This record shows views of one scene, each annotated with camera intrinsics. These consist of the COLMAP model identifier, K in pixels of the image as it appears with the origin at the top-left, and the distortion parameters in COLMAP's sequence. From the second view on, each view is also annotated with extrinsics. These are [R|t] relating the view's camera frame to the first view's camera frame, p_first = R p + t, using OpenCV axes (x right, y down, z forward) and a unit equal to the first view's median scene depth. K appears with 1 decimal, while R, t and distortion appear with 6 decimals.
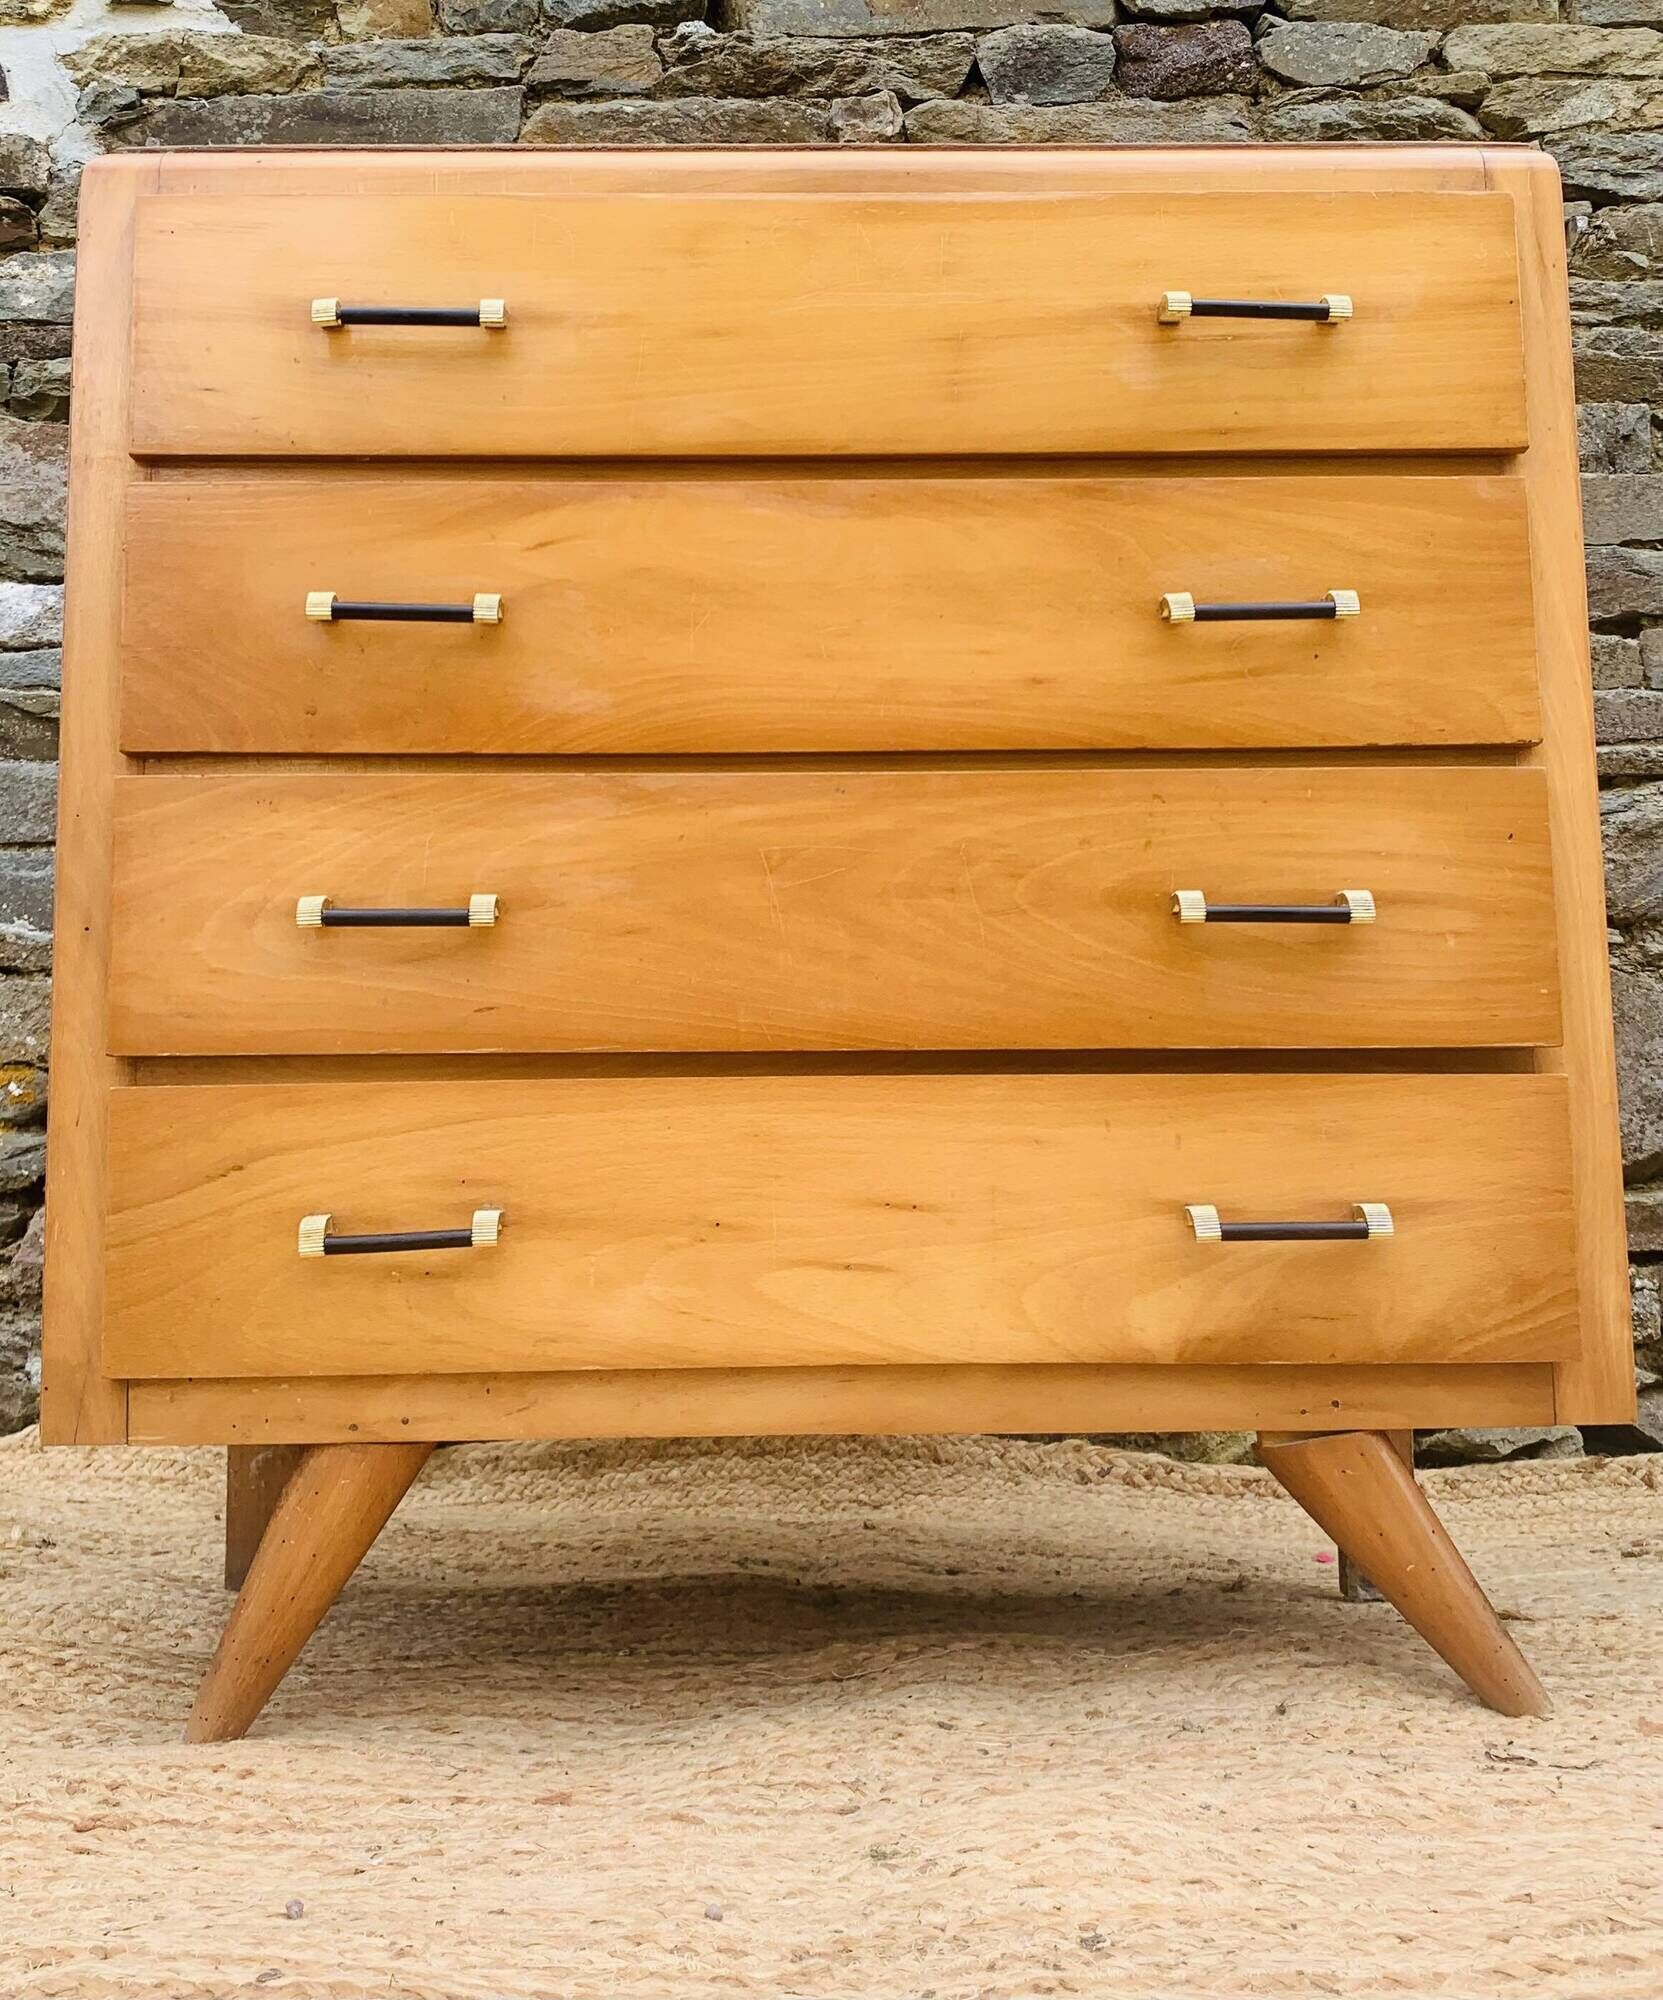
lens RADIAL K [[2240.4, 0, 782.4], [0, 2240.4, 870.9], [0, 0, 1]] dist [-0.001302, 0.000000]
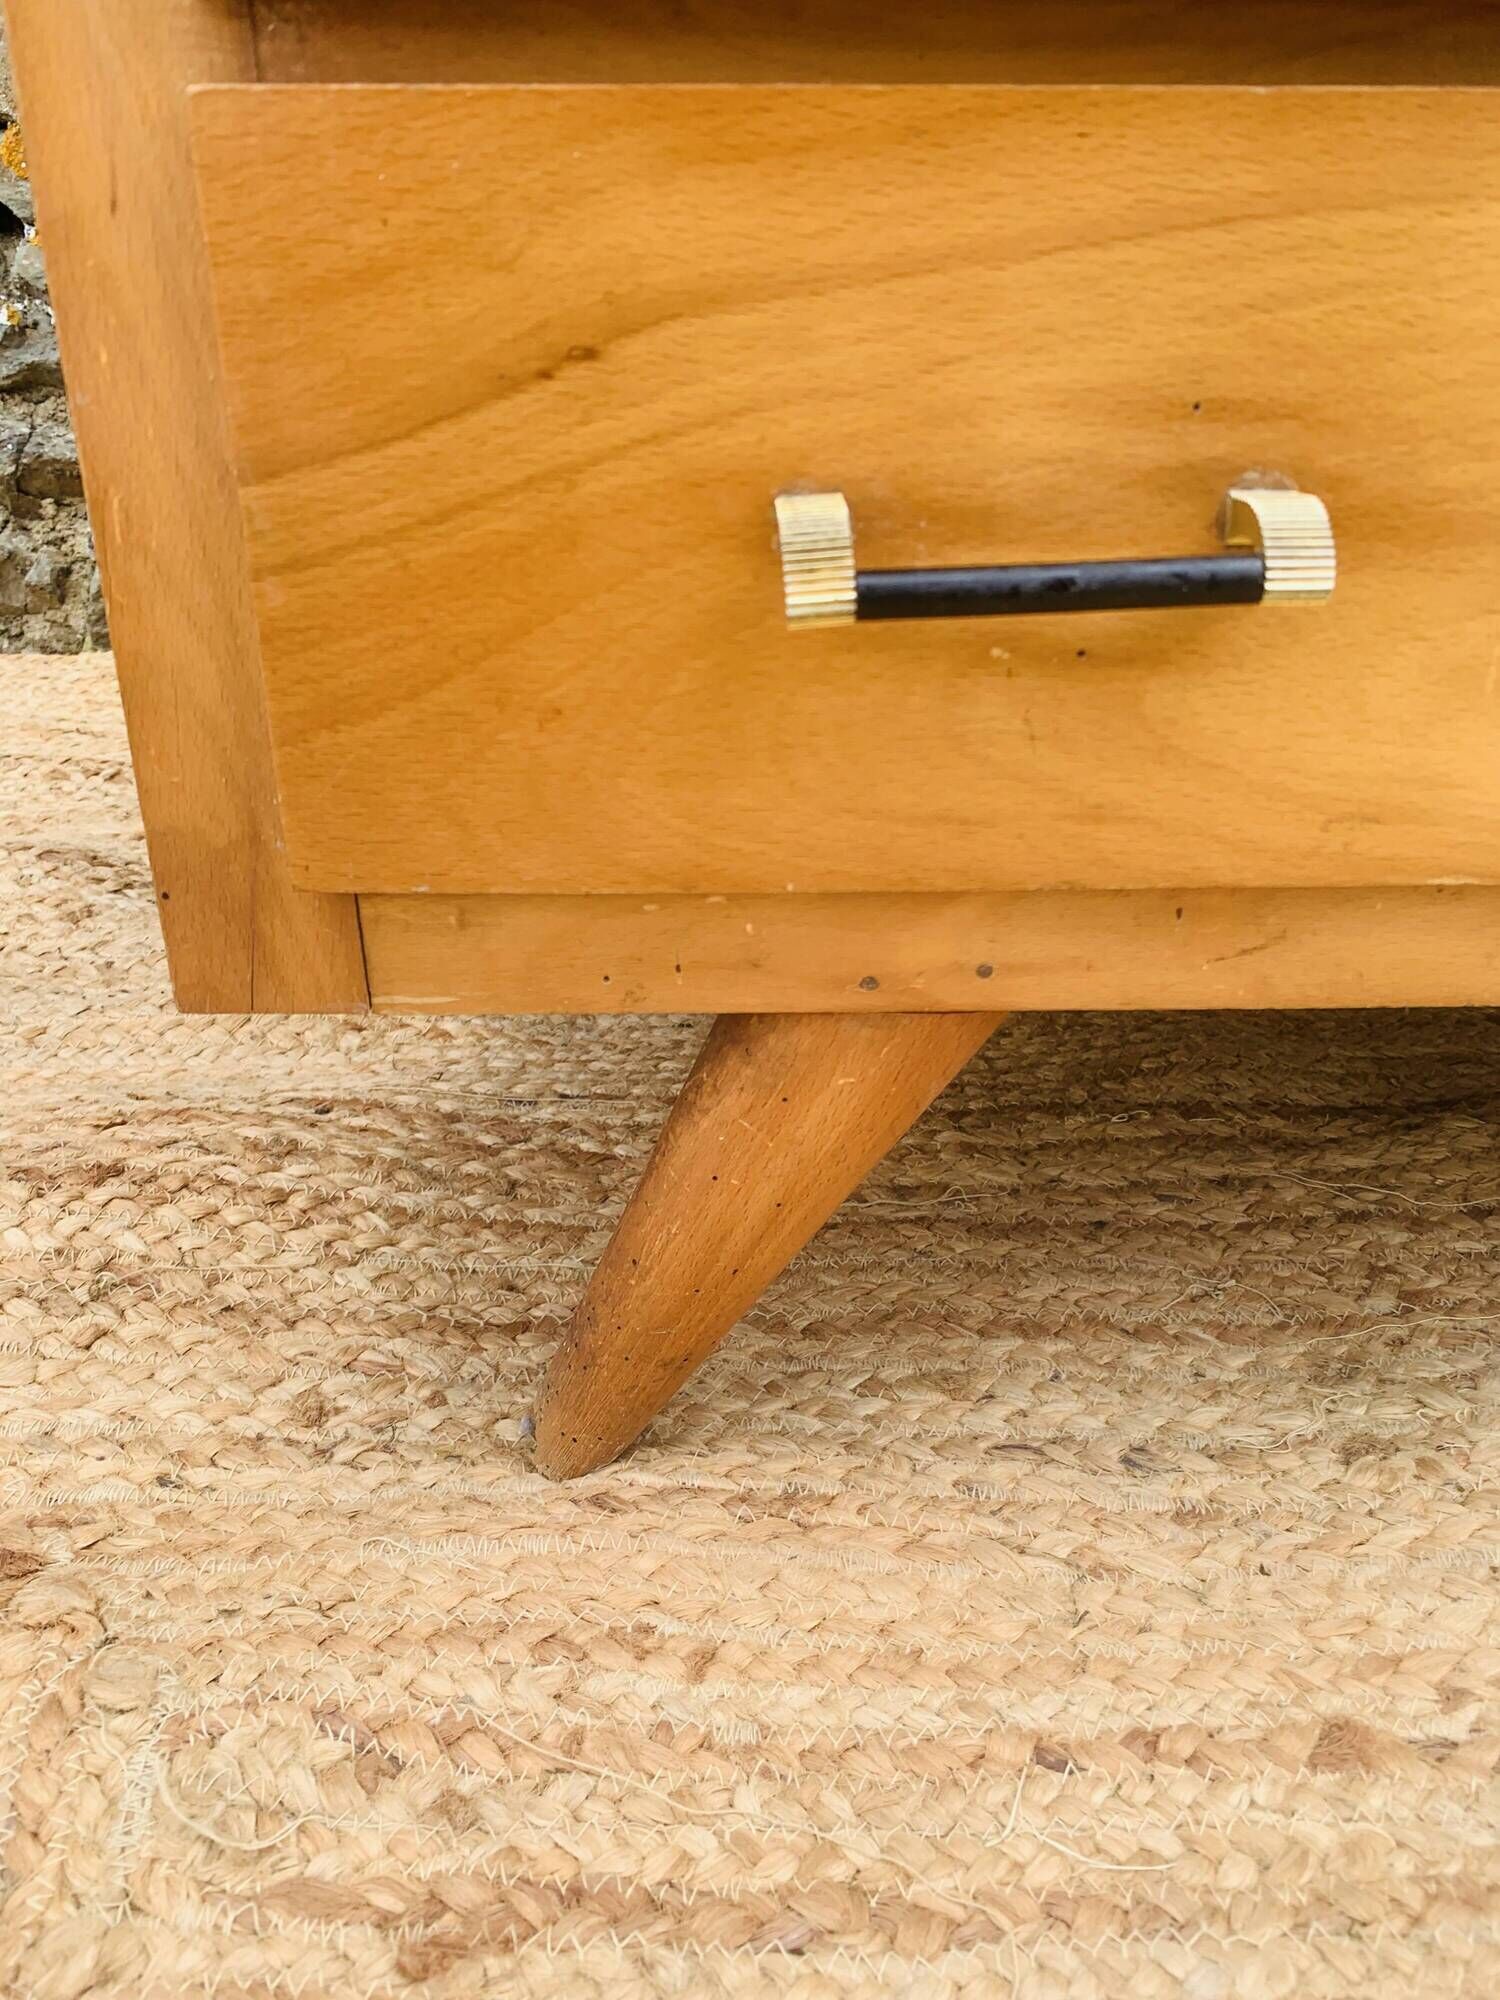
lens RADIAL K [[1557.1, 0, 733.9], [0, 1557.1, 1016.7], [0, 0, 1]] dist [-0.000456, -0.002168]
pose [[0.999923, 0.010395, 0.006844, -0.205282], [-0.012446, 0.836313, 0.548111, 0.078615], [-0.000026, -0.548154, 0.836378, 0.684026]]
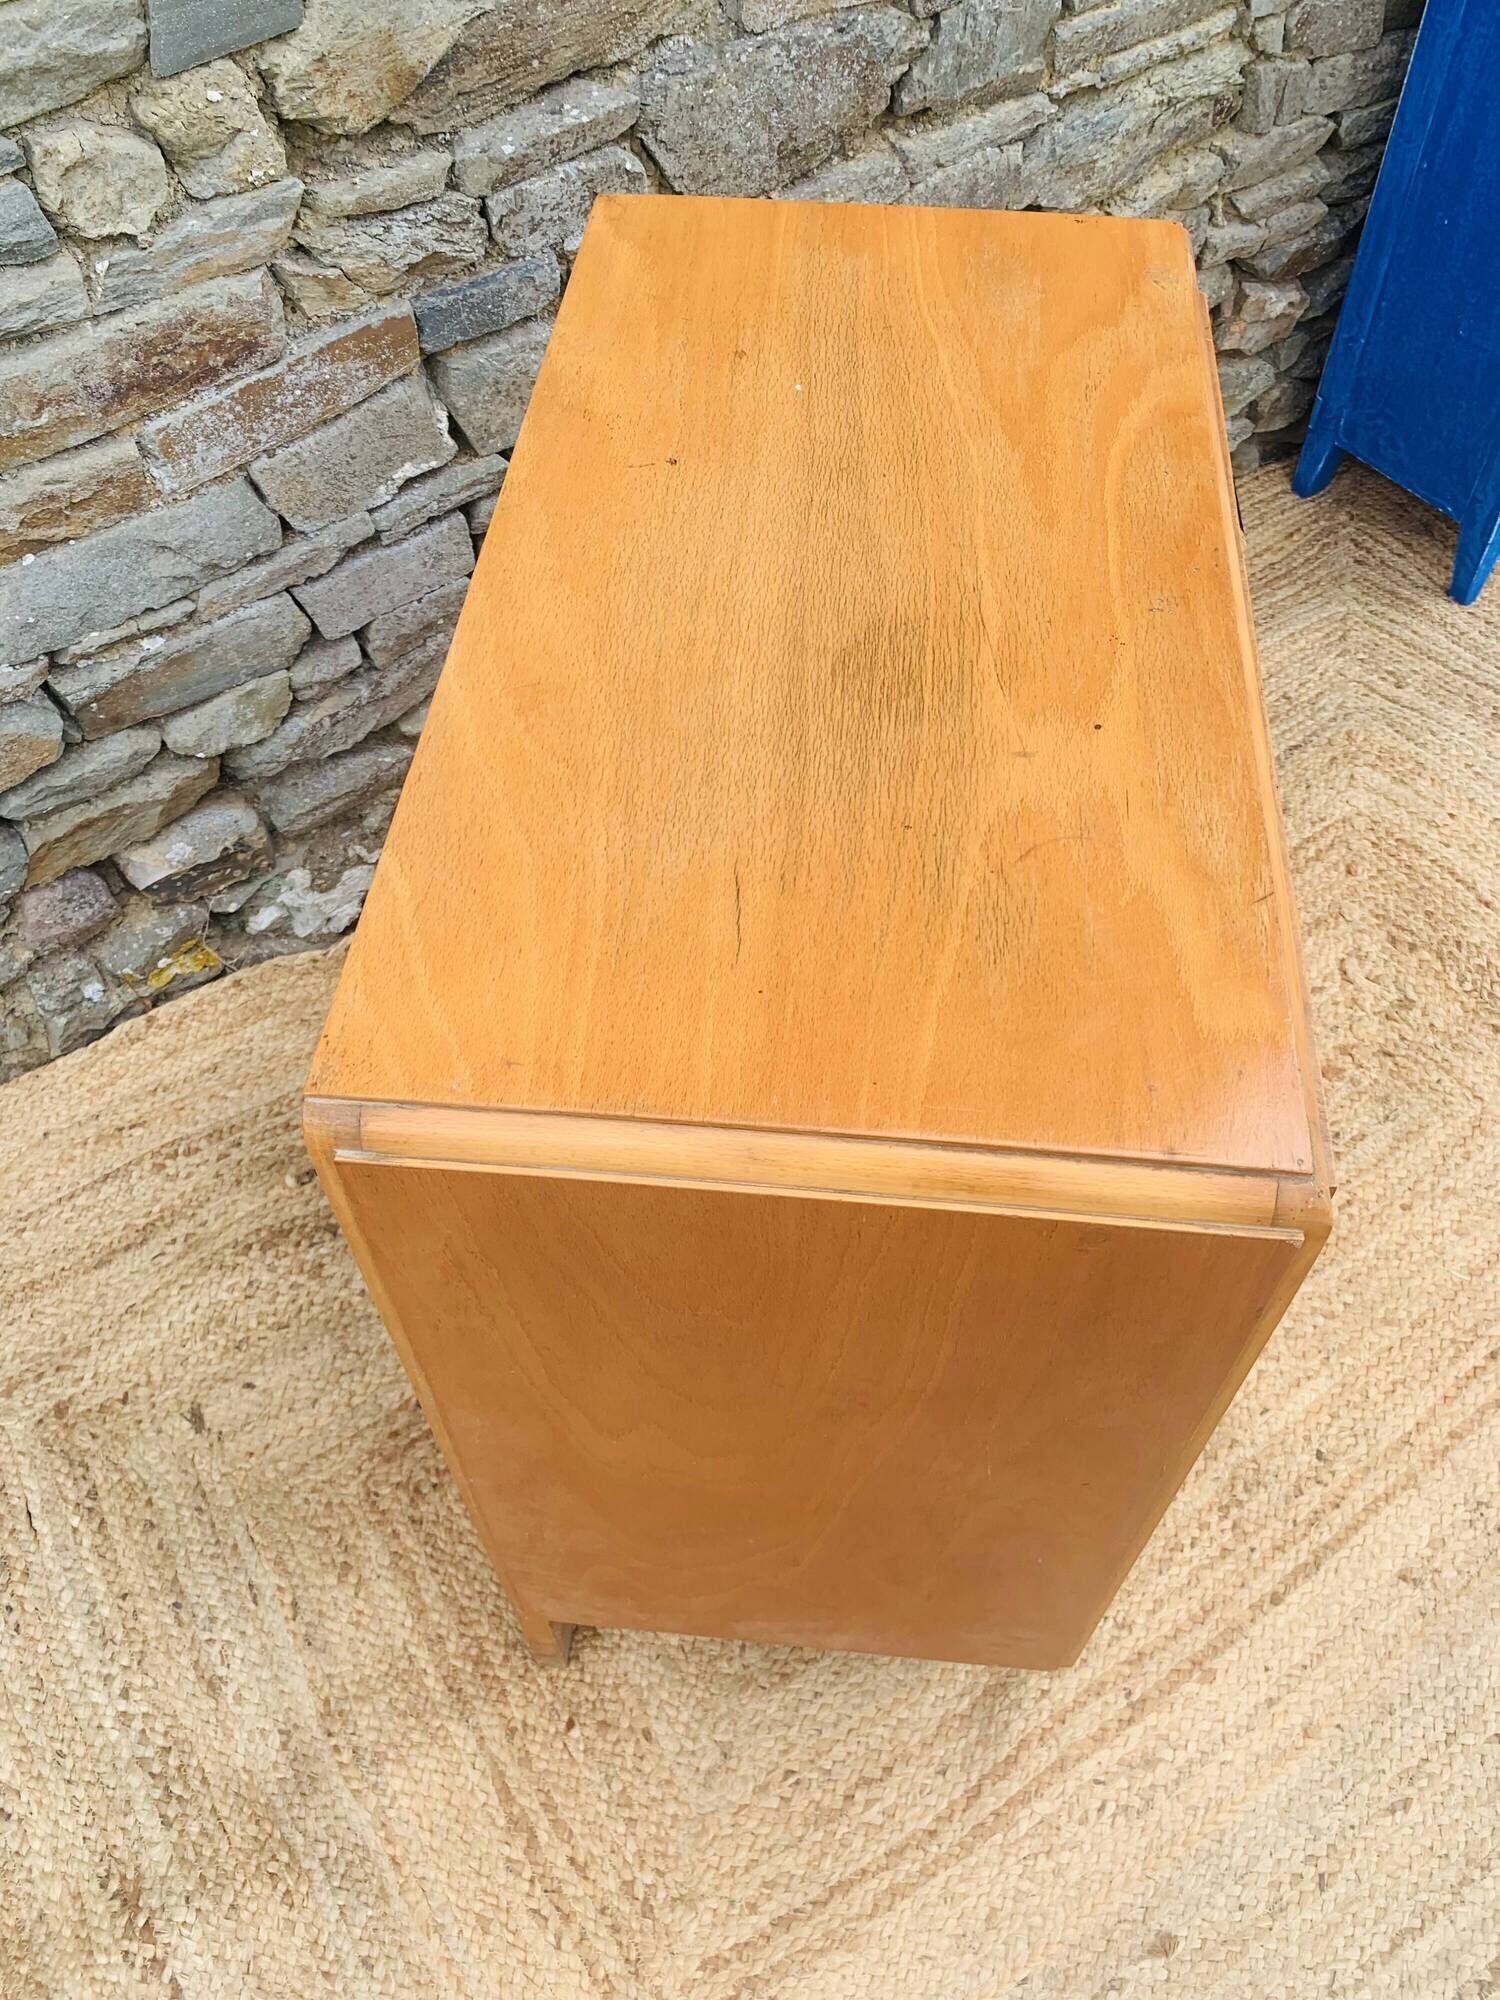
lens RADIAL K [[1557.1, 0, 774.0], [0, 1557.1, 1017.3], [0, 0, 1]] dist [-0.000456, -0.002168]
pose [[0.824802, -0.459271, 0.329804, -0.479510], [-0.066638, 0.500266, 0.863303, -0.825201], [-0.561481, -0.734032, 0.382016, 0.689042]]
